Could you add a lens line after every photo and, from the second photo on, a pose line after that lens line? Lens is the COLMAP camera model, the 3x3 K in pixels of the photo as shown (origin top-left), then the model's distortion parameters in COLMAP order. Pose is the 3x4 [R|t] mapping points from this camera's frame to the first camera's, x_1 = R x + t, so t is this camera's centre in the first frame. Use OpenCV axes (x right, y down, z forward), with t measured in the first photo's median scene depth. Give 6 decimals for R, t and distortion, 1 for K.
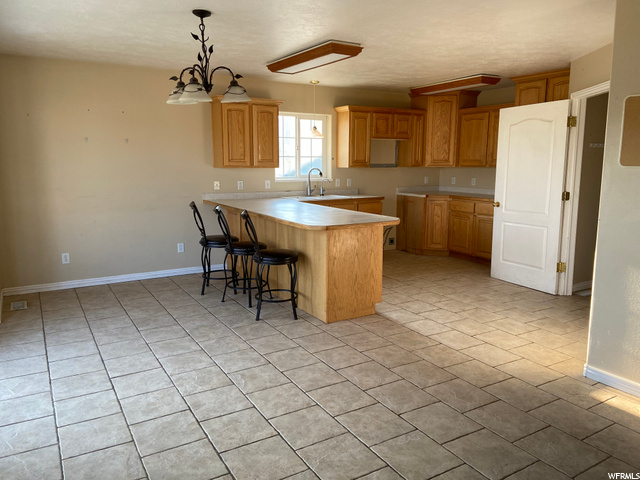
lens RADIAL K [[481.8, 0, 320.0], [0, 481.8, 240.0], [0, 0, 1]] dist [0.058507, -0.005053]
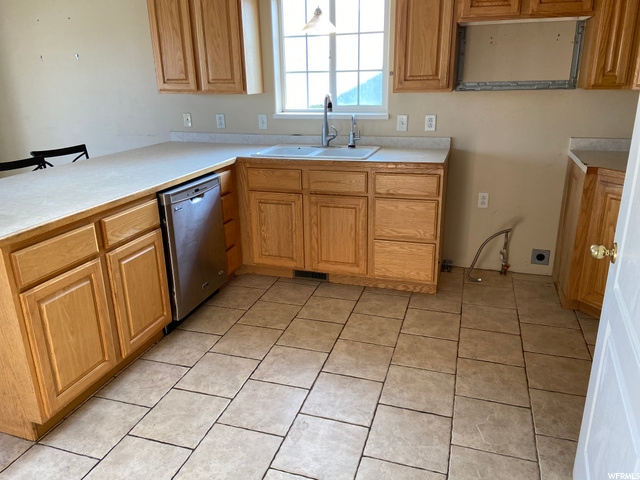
lens RADIAL K [[481.8, 0, 320.0], [0, 481.8, 240.0], [0, 0, 1]] dist [0.058507, -0.005053]
pose [[0.660664, 0.224807, -0.716230, 0.432019], [-0.103978, 0.972313, 0.209274, -0.112766], [0.743446, -0.063788, 0.665747, 0.685052]]
